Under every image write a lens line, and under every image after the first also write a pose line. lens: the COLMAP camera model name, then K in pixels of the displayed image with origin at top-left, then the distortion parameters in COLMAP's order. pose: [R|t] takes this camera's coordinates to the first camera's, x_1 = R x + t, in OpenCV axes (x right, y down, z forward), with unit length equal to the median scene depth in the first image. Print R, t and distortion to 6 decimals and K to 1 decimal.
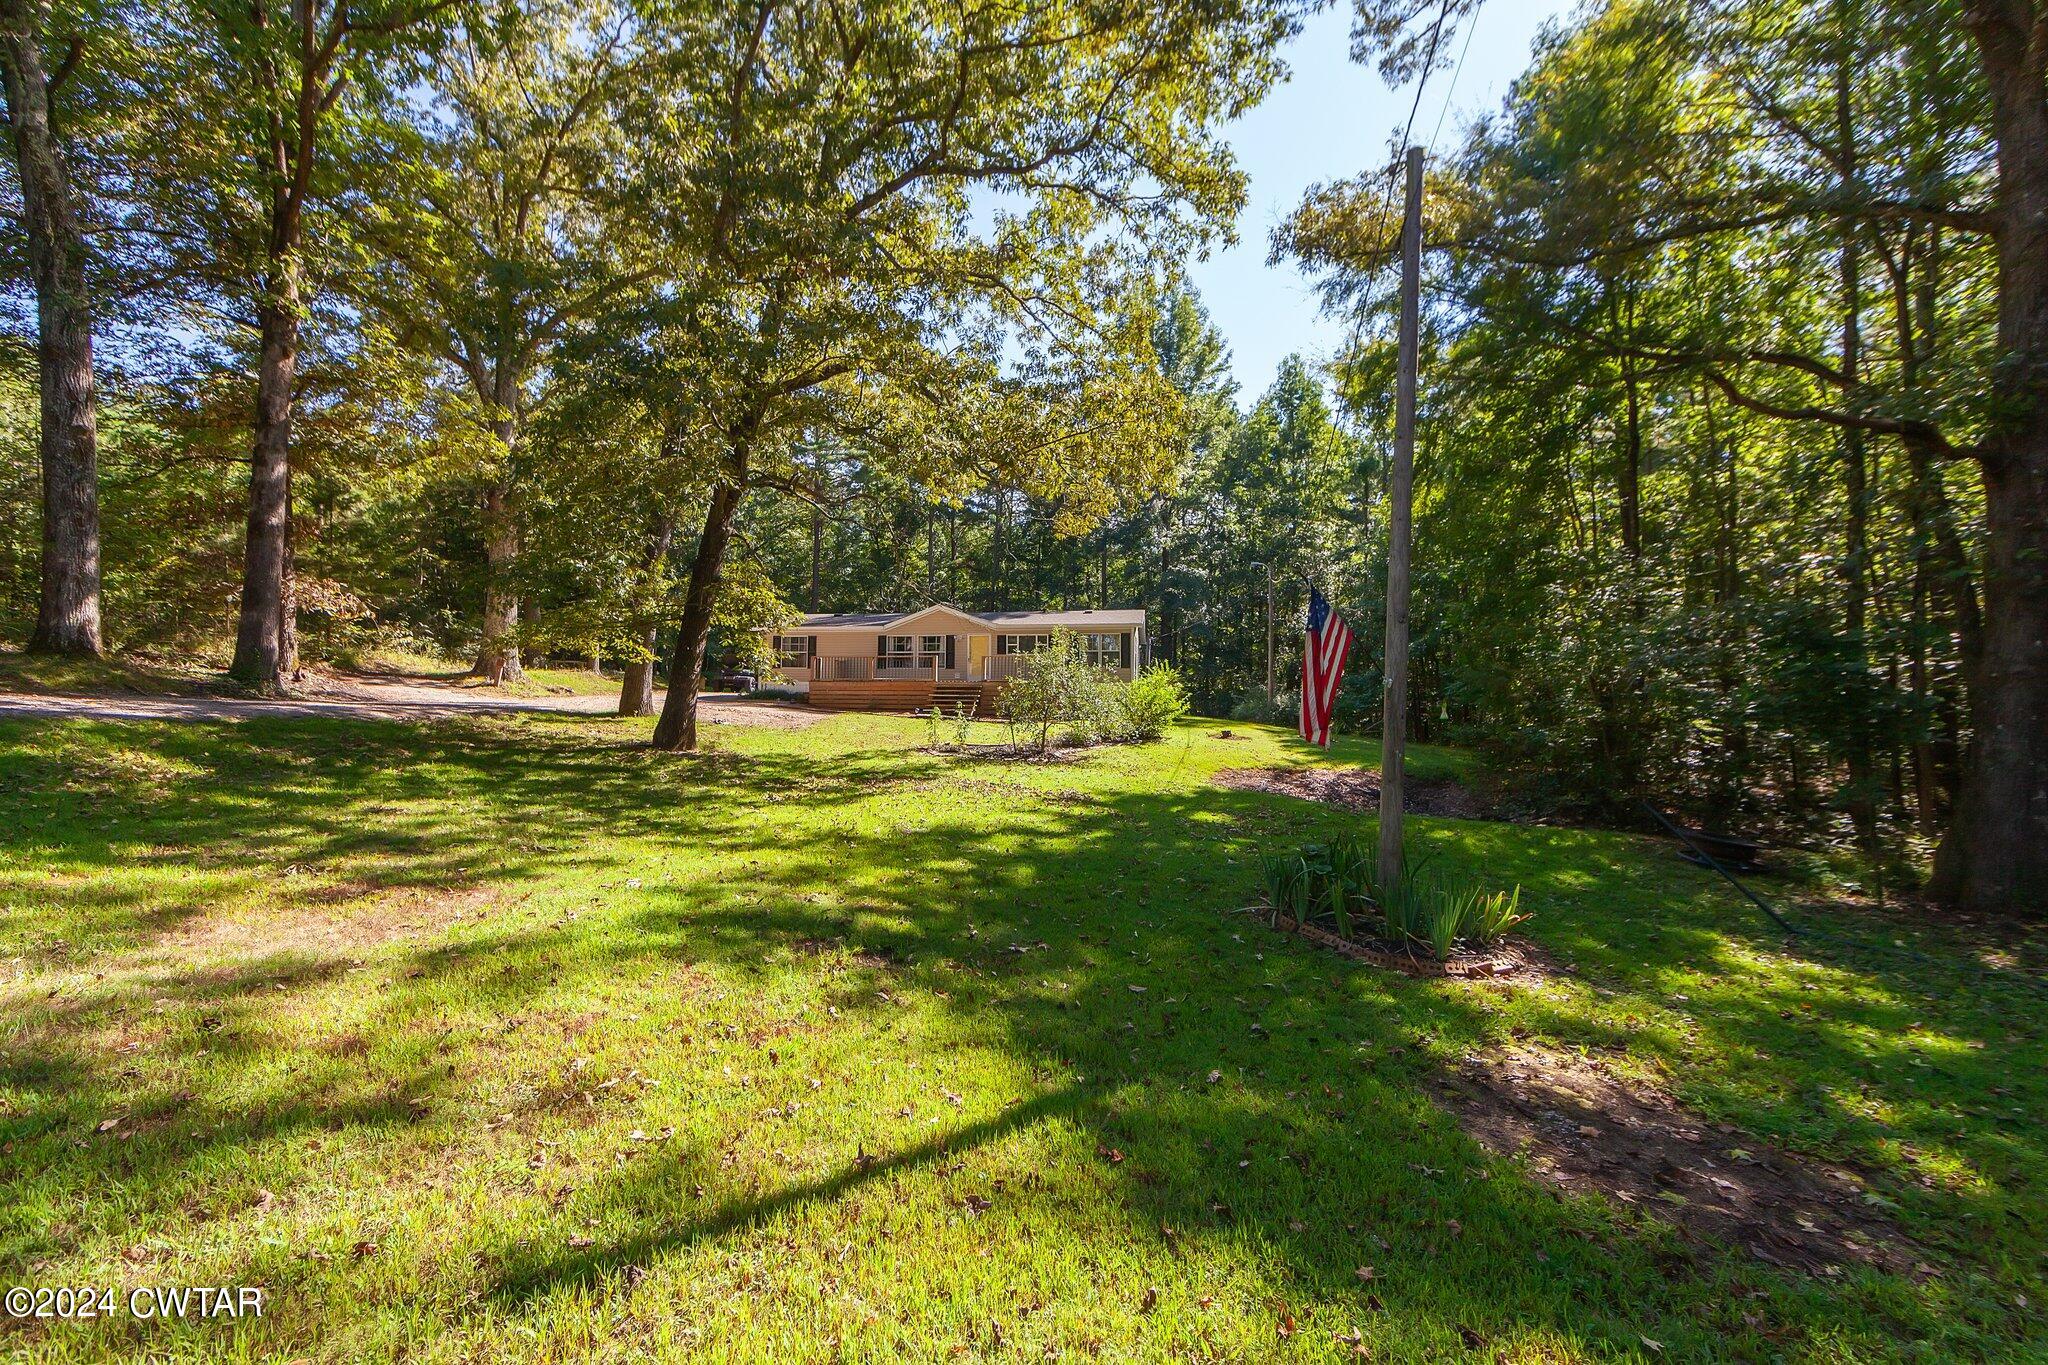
lens RADIAL K [[848.9, 0, 1024.0], [0, 848.9, 682.5], [0, 0, 1]] dist [-0.000182, -0.000043]
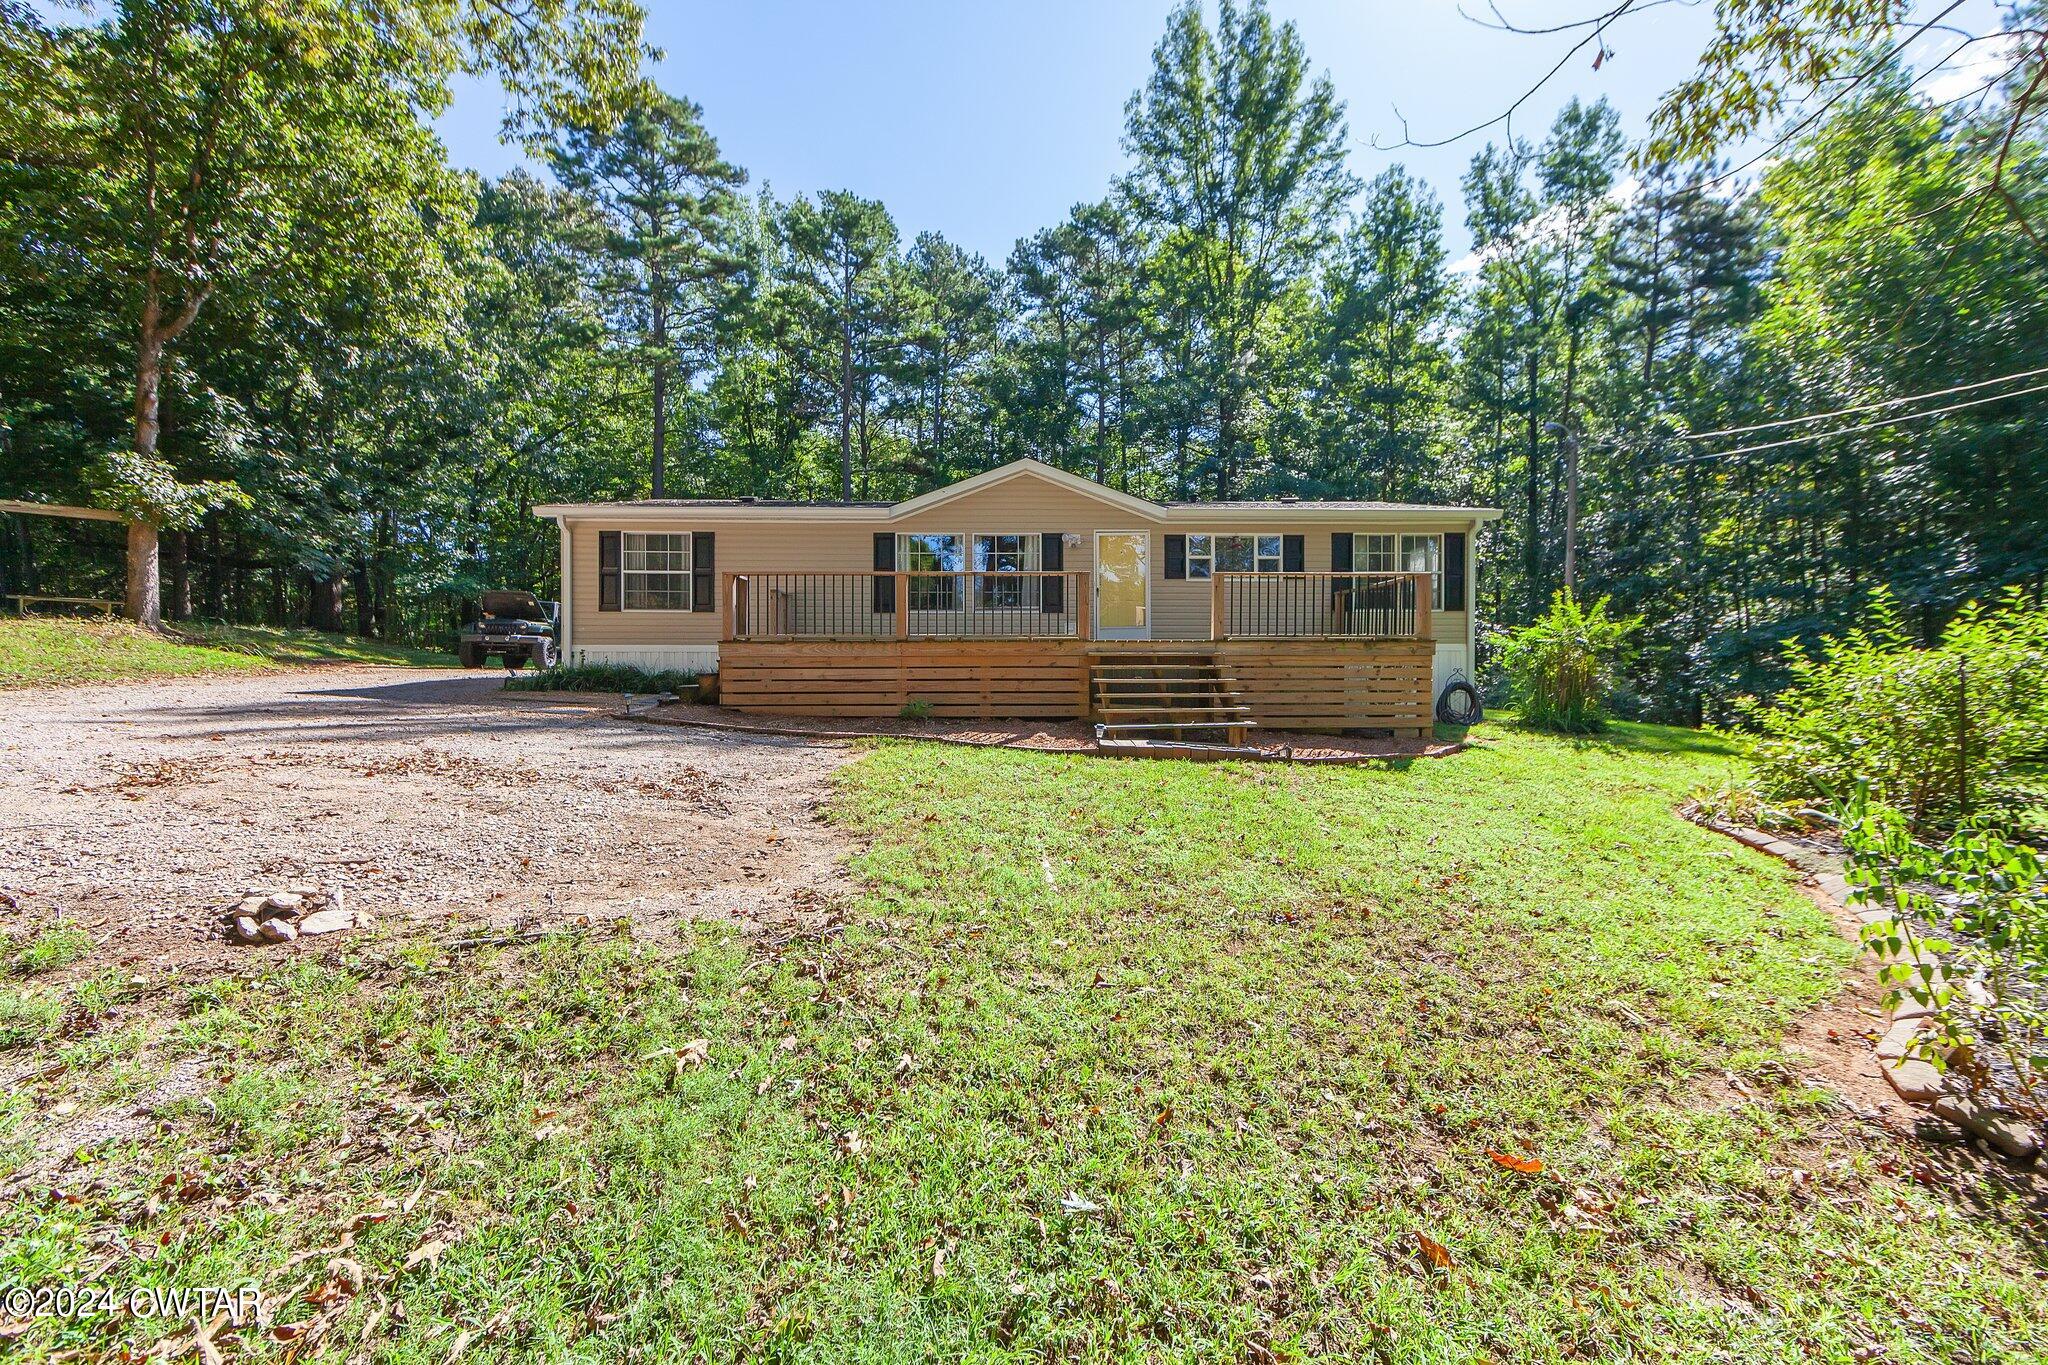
lens RADIAL K [[848.9, 0, 1024.0], [0, 848.9, 682.5], [0, 0, 1]] dist [-0.000182, -0.000043]
pose [[0.979260, -0.013497, 0.202157, -0.187285], [0.005067, 0.999098, 0.042164, 0.001059], [-0.202544, -0.040265, 0.978445, 0.582967]]
